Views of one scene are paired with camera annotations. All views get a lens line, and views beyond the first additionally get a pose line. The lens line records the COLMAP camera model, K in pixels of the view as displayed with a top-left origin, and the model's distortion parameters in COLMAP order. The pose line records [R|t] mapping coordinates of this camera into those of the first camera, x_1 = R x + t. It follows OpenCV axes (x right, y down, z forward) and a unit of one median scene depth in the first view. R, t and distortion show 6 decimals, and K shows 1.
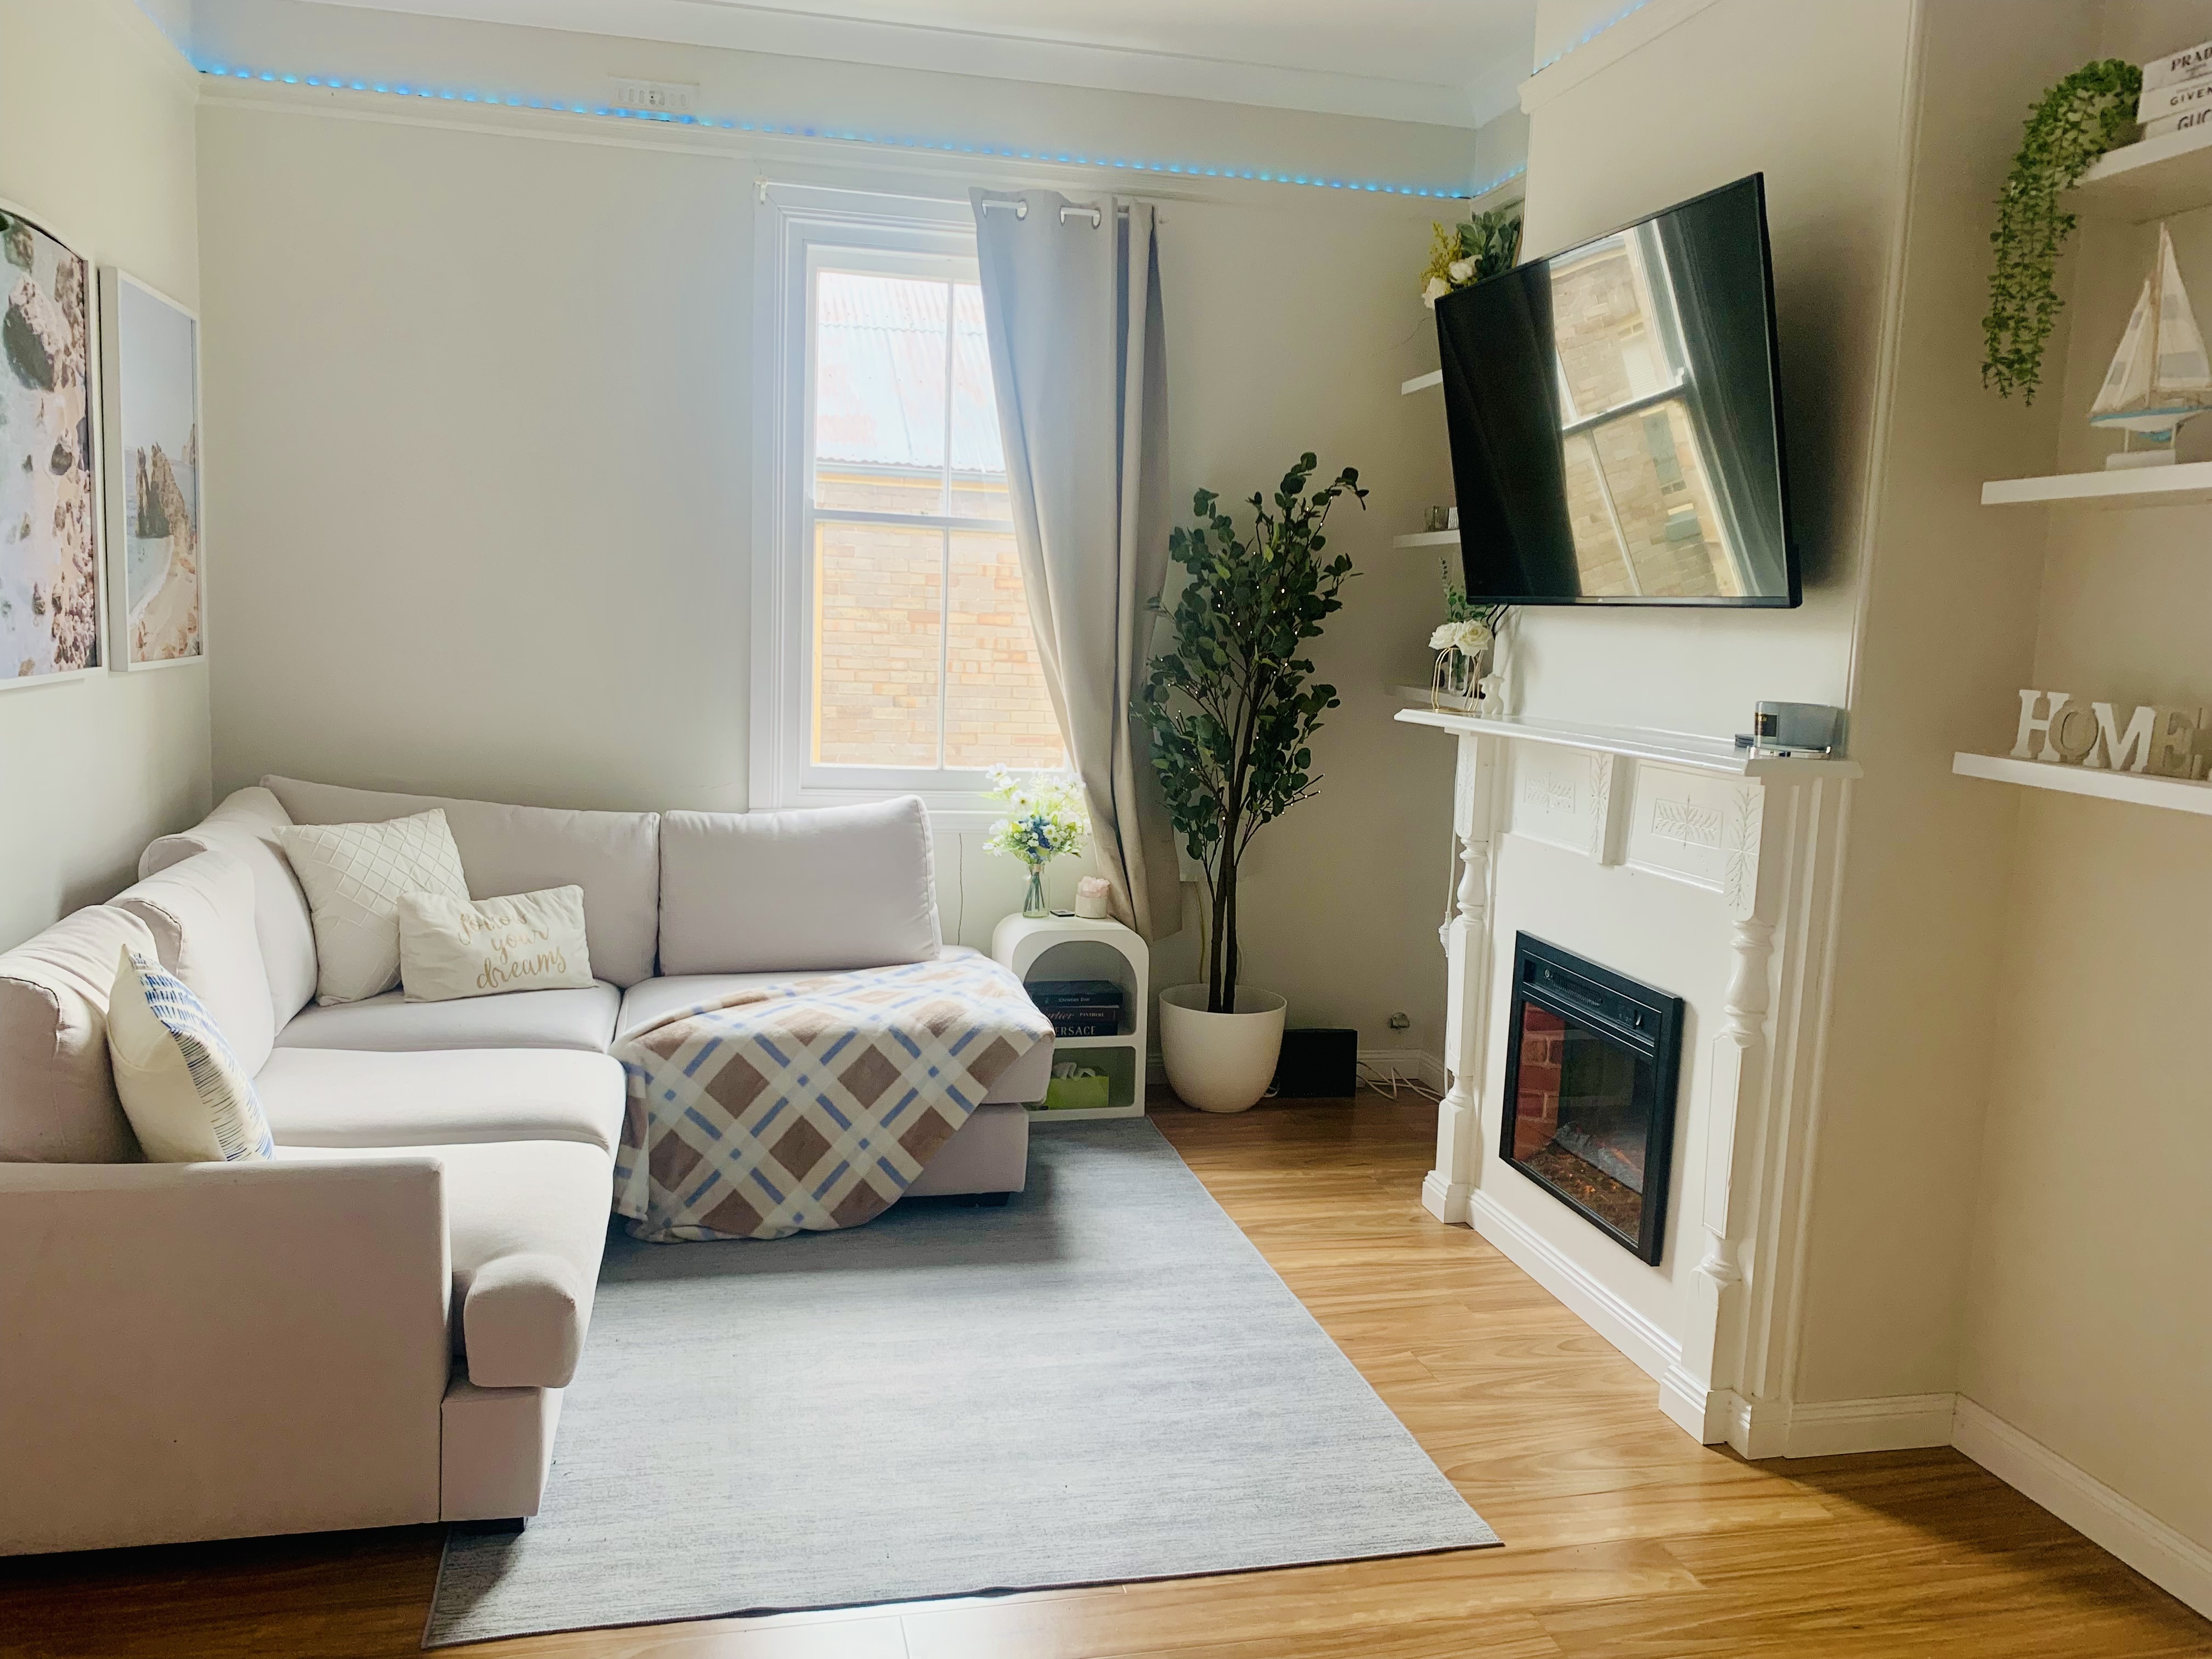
lens RADIAL K [[1737.4, 0, 1106.0], [0, 1737.4, 829.5], [0, 0, 1]] dist [0.059251, -0.070215]
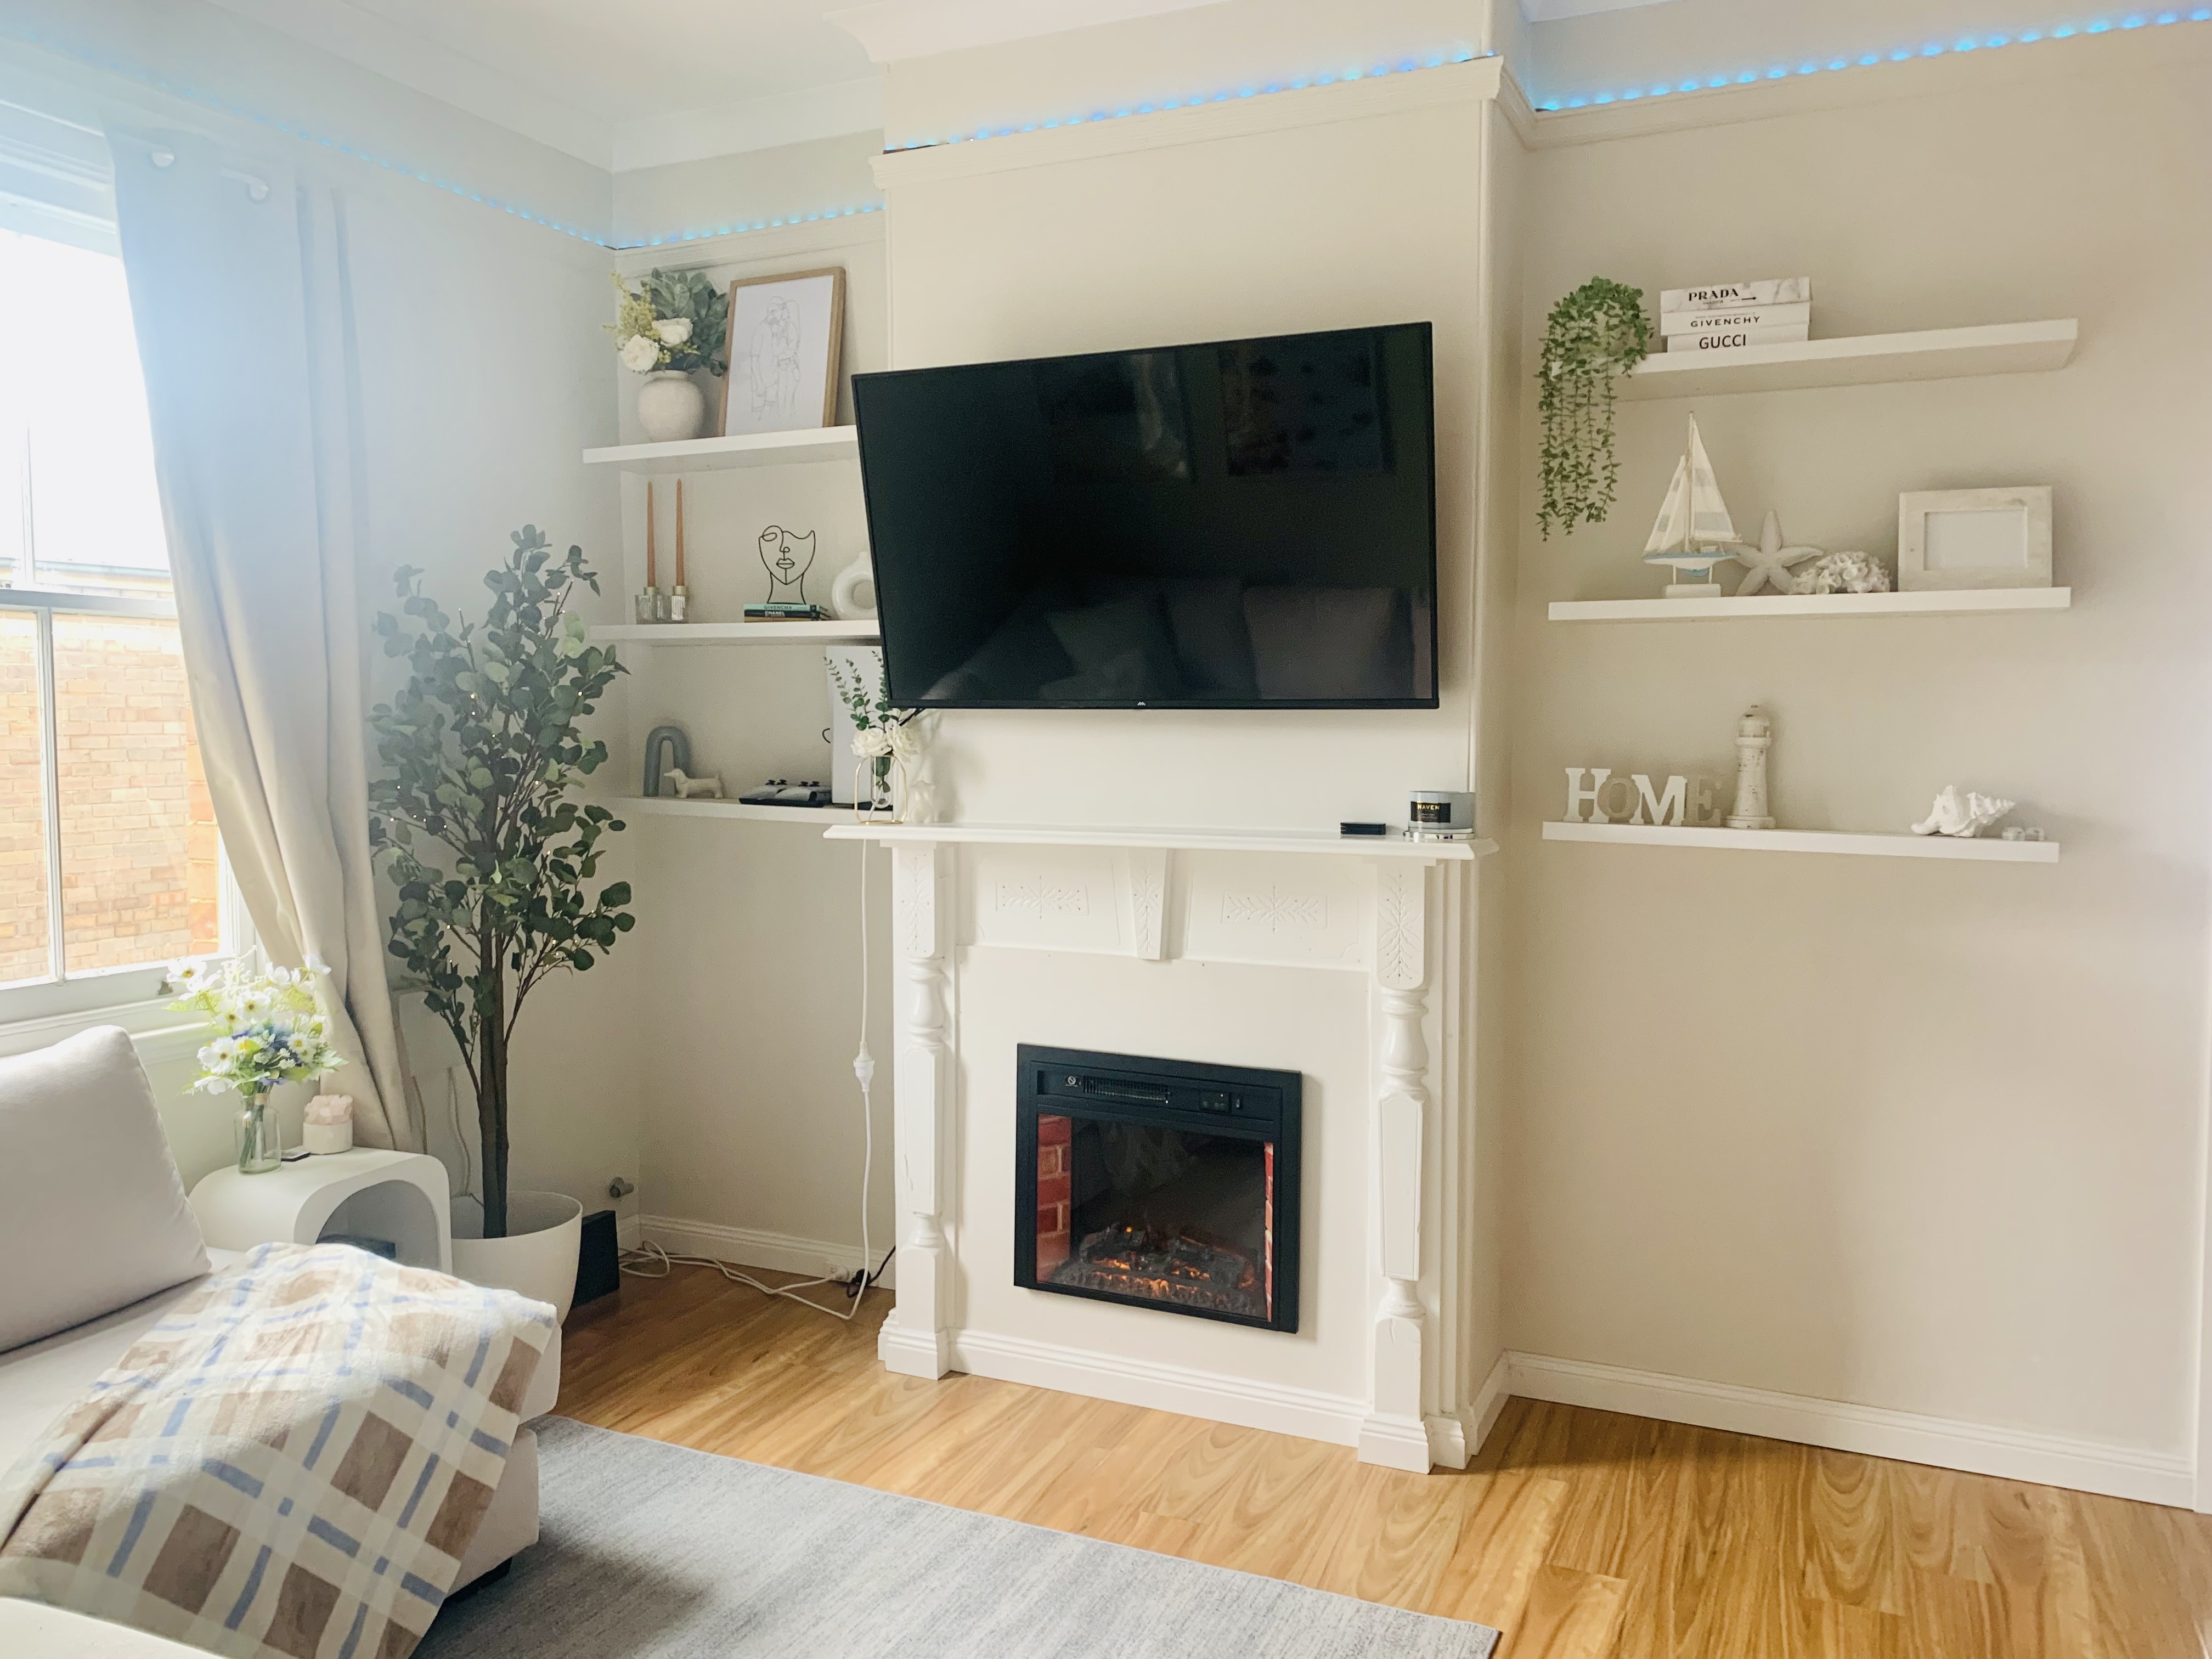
lens RADIAL K [[1737.4, 0, 1106.0], [0, 1737.4, 829.5], [0, 0, 1]] dist [0.059251, -0.070215]
pose [[0.593240, -0.091542, 0.799804, -0.556646], [0.119573, 0.992513, 0.024908, -0.088254], [-0.796096, 0.080859, 0.599744, 0.432722]]
